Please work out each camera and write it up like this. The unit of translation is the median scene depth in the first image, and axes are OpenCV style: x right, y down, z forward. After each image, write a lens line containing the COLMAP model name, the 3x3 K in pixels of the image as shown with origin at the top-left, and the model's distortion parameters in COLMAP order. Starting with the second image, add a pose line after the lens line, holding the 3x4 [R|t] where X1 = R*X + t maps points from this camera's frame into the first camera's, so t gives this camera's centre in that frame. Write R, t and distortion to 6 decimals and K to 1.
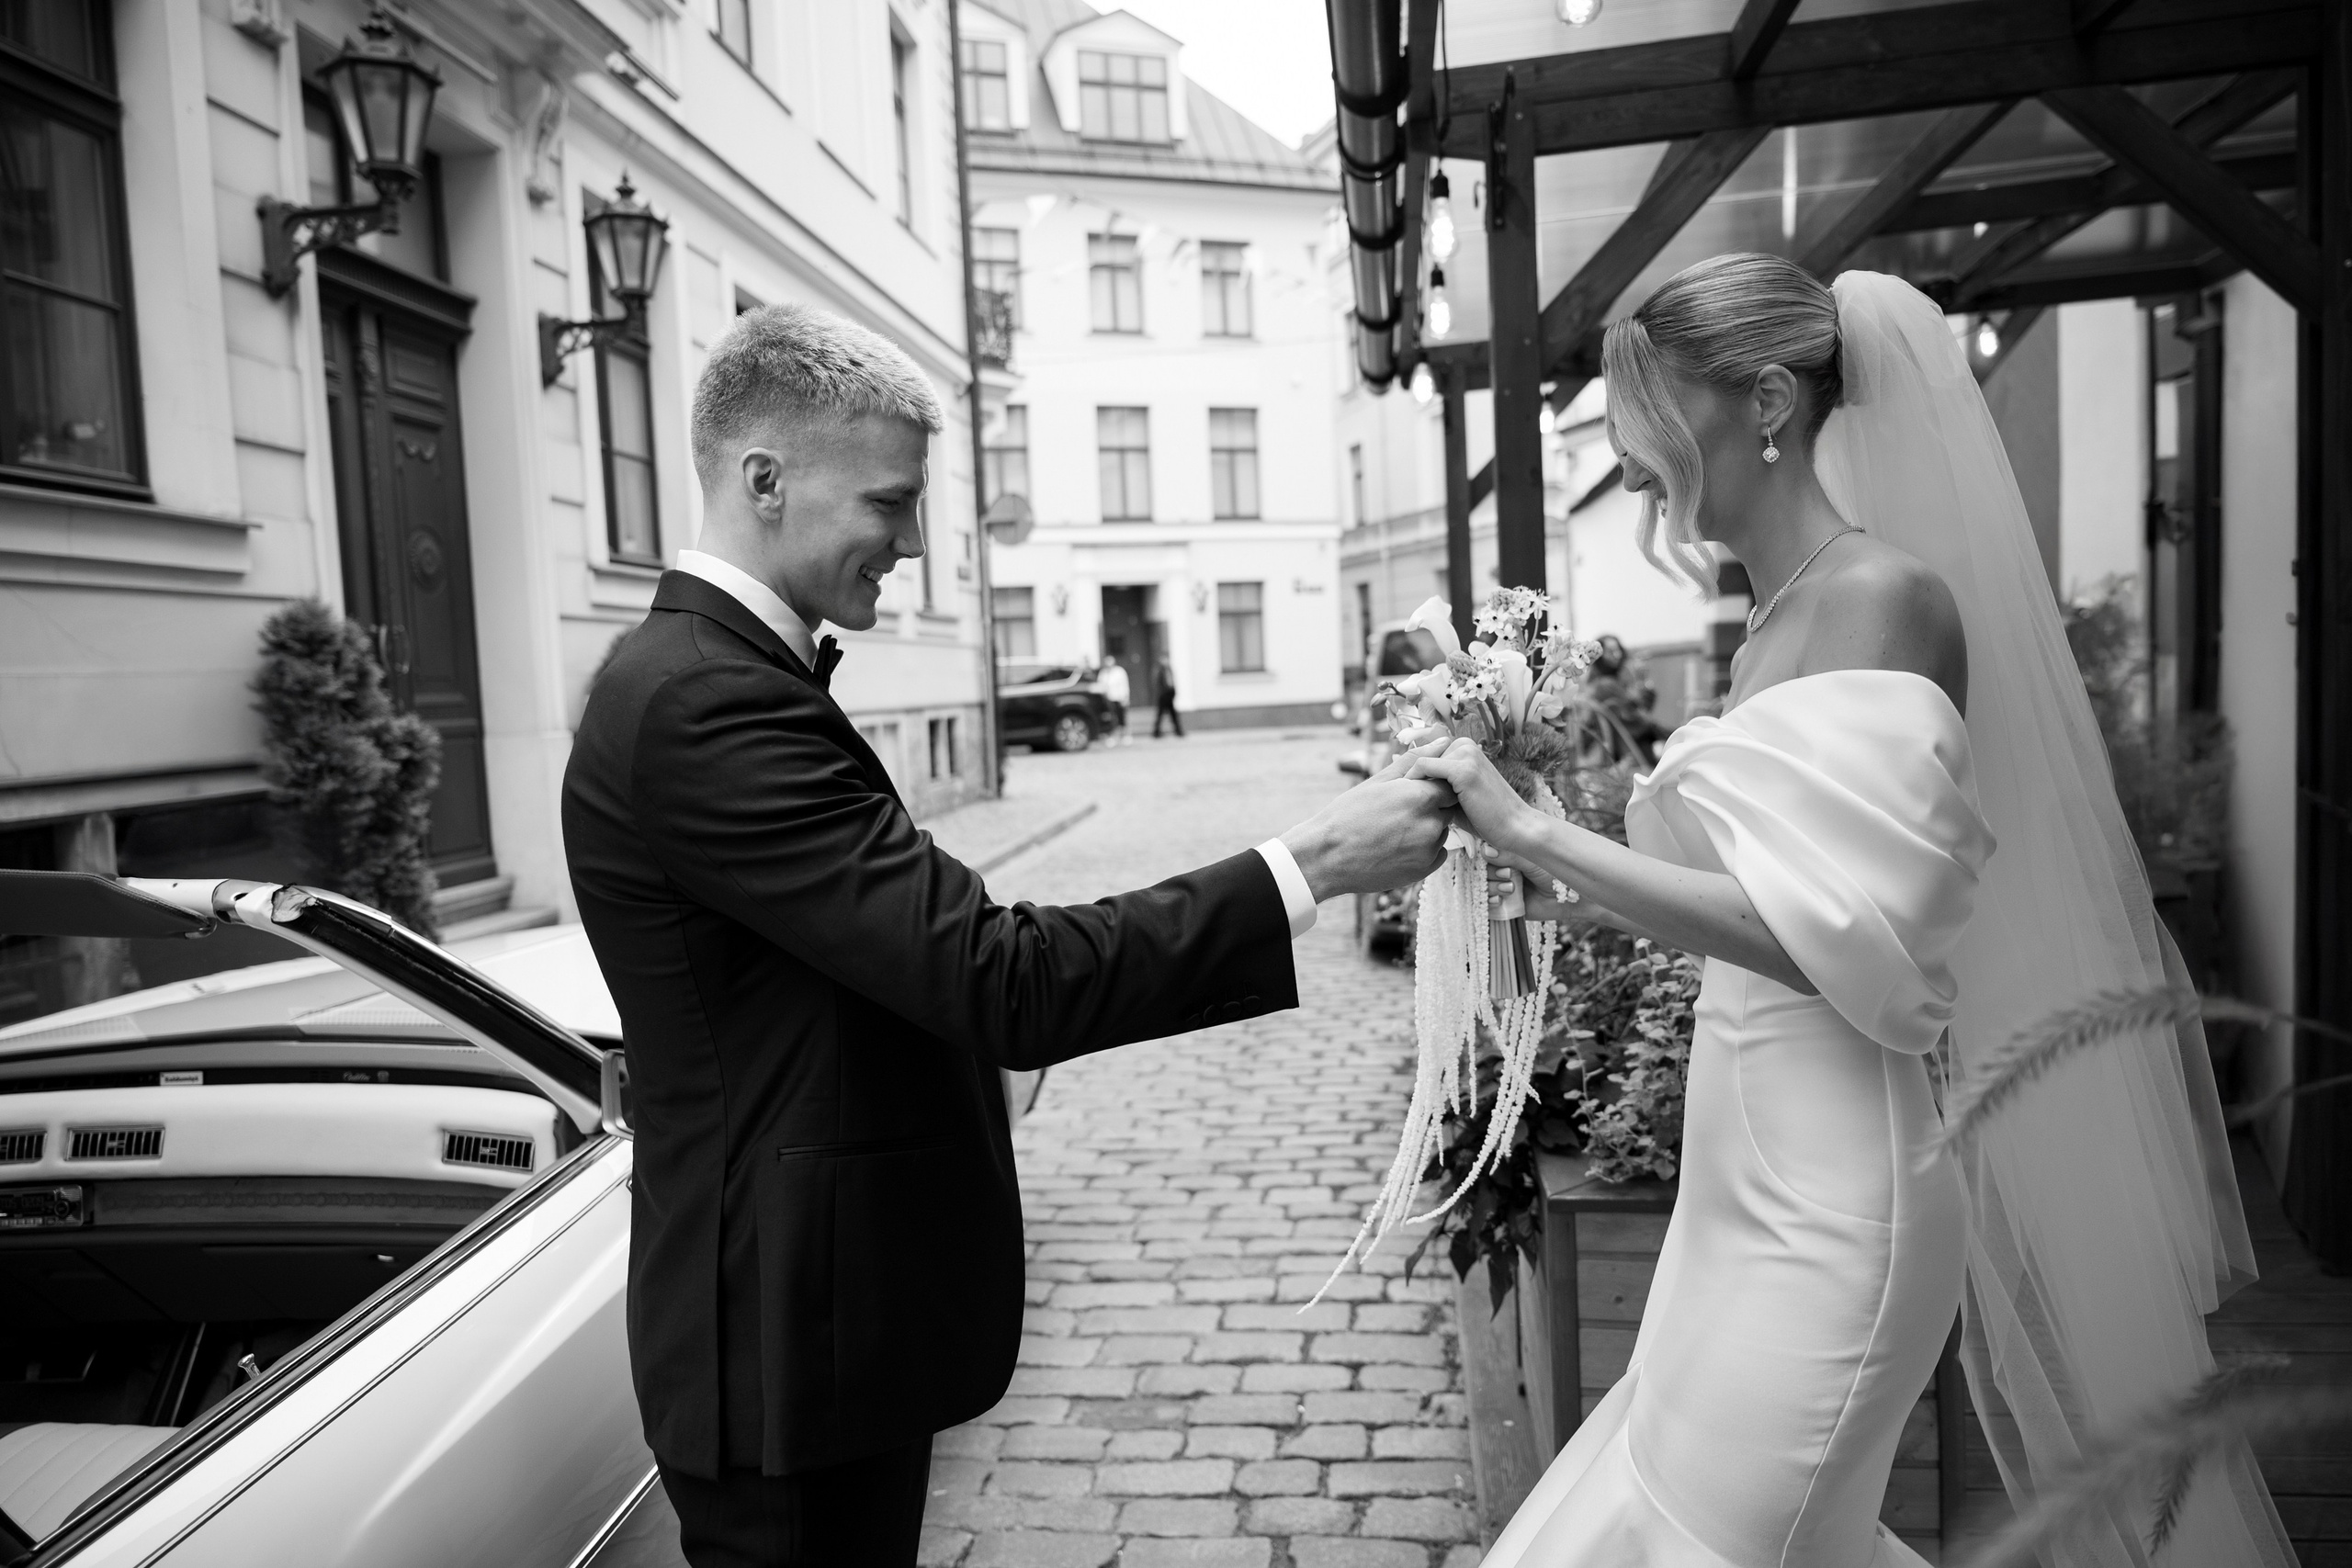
lens RADIAL K [[1670.8, 0, 1170.0], [0, 1670.8, 783.5], [0, 0, 1]] dist [0.004672, 0.000422]
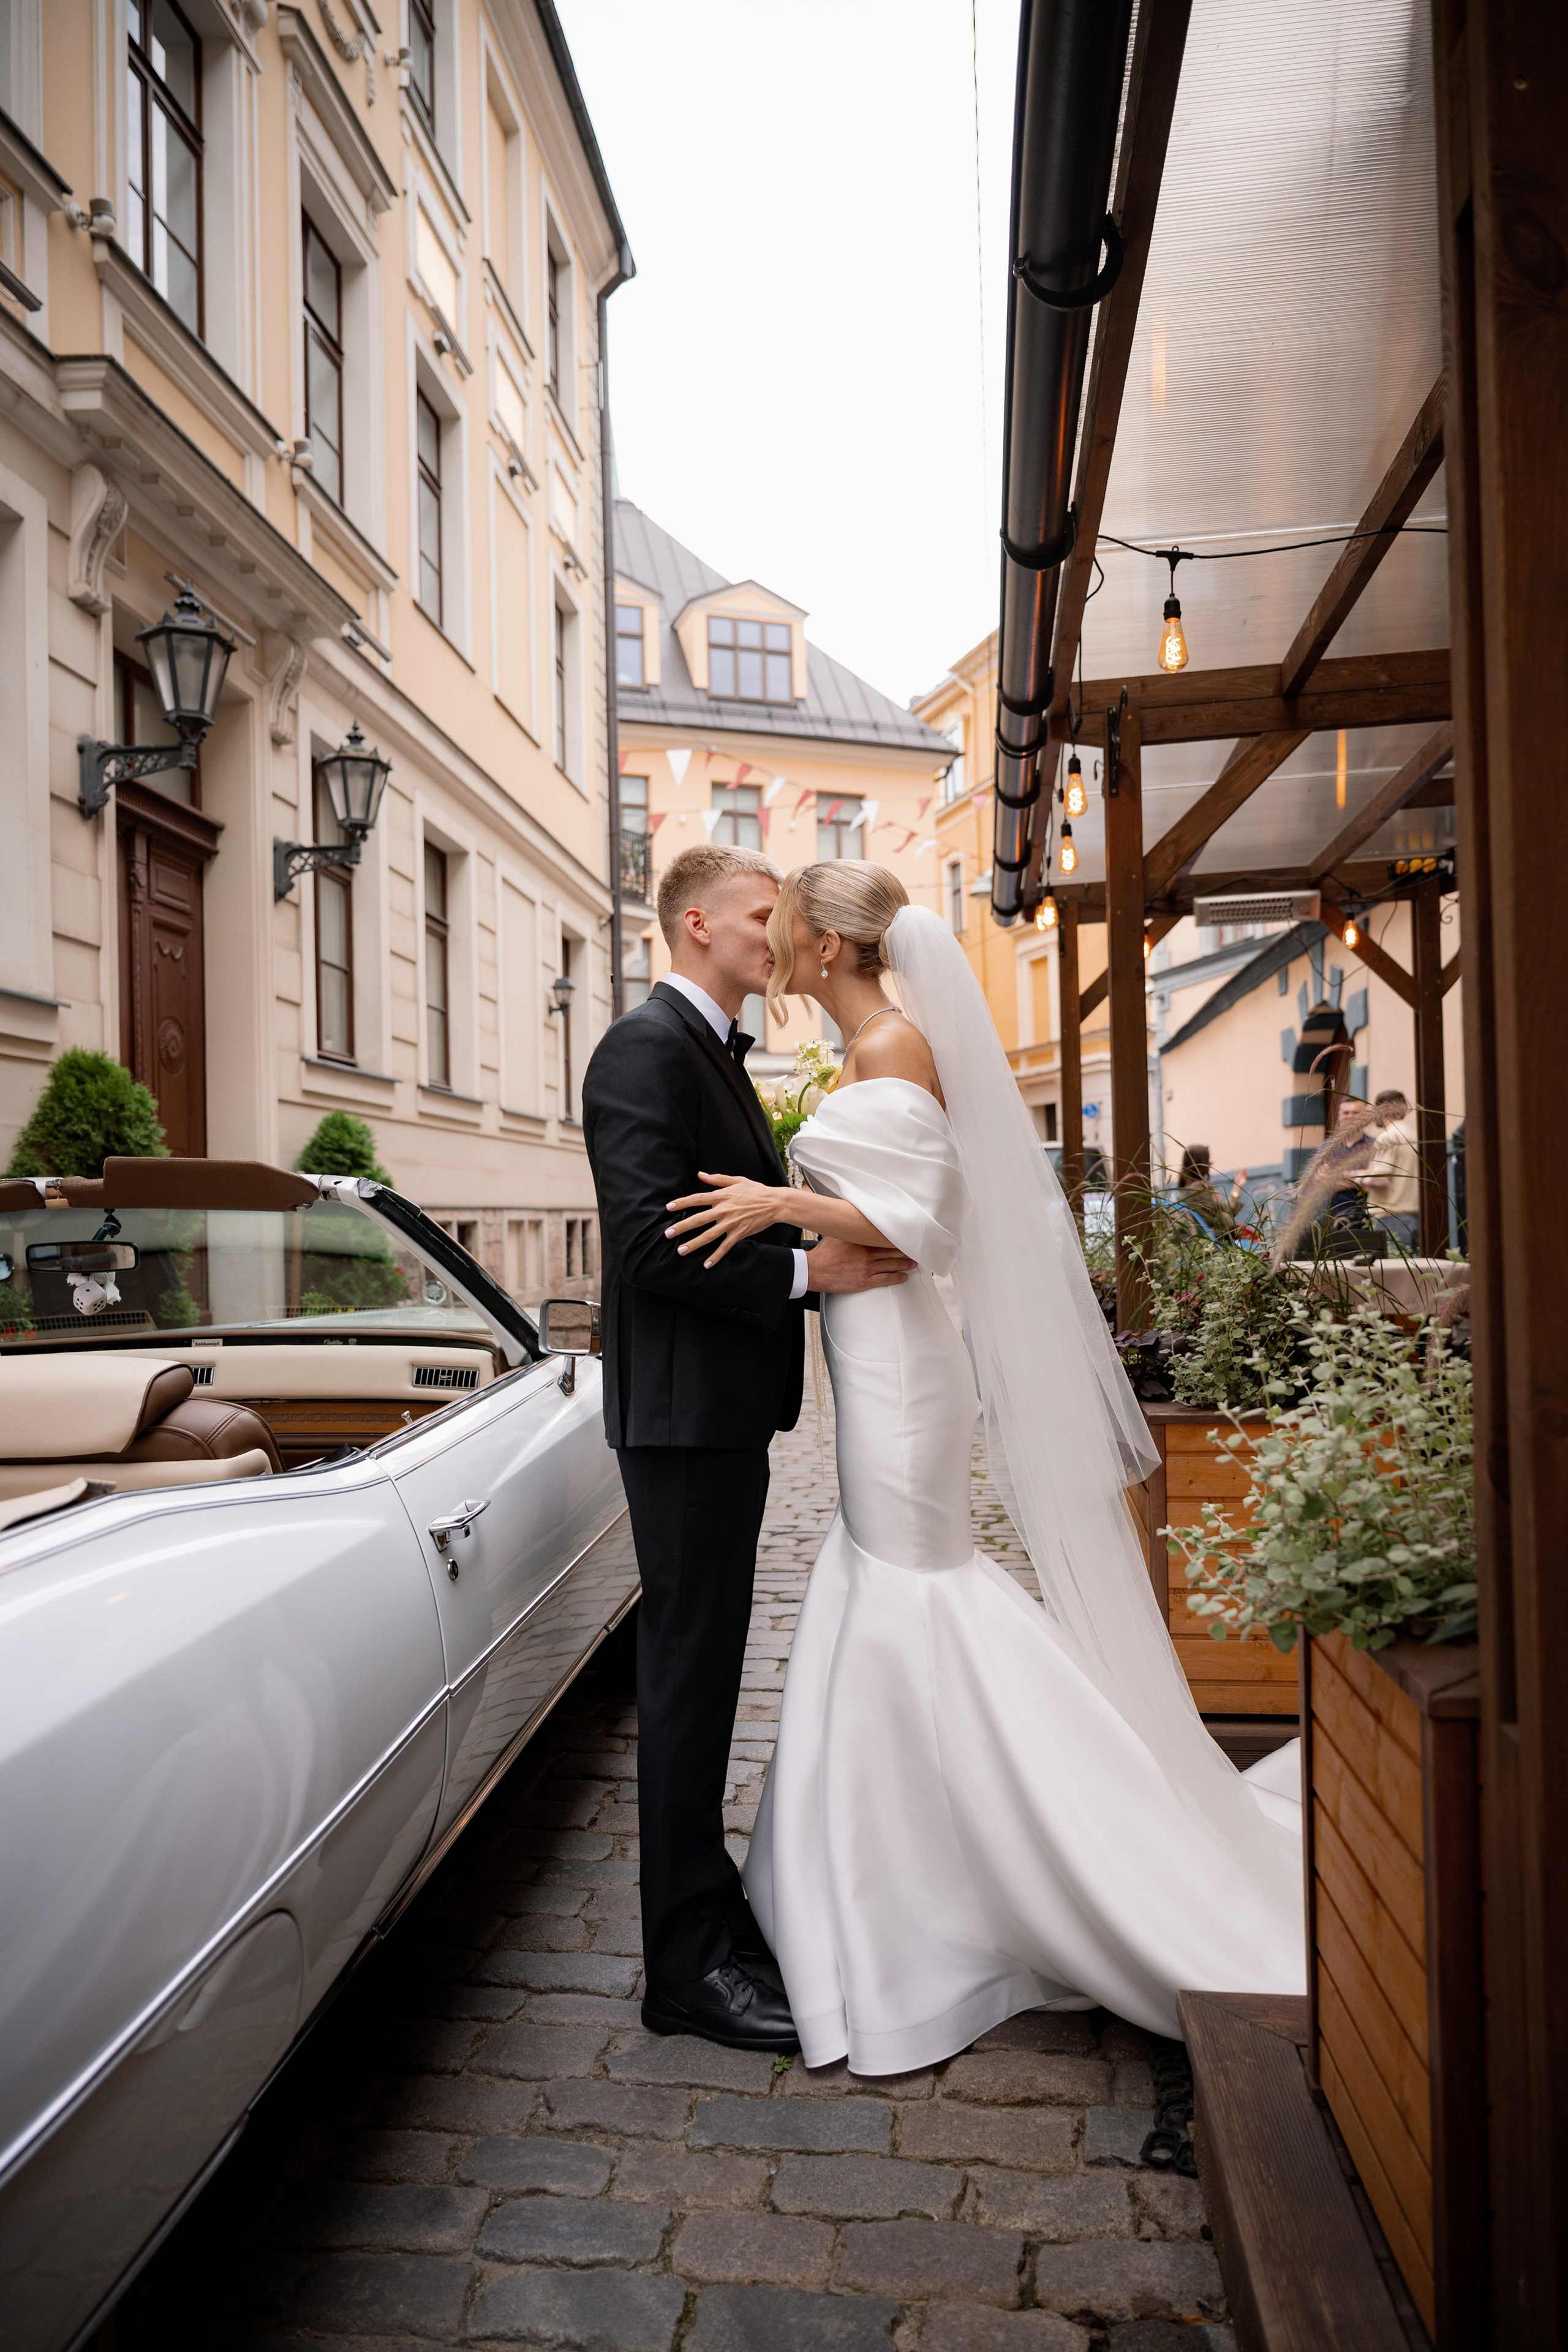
lens RADIAL K [[1650.7, 0, 788.3], [0, 1650.7, 1178.2], [0, 0, 1]] dist [0.001894, 0.000449]
pose [[0.999547, 0.027709, 0.011747, -0.030441], [-0.026629, 0.996124, -0.083830, 0.039689], [-0.014024, 0.083479, 0.996411, -0.125193]]
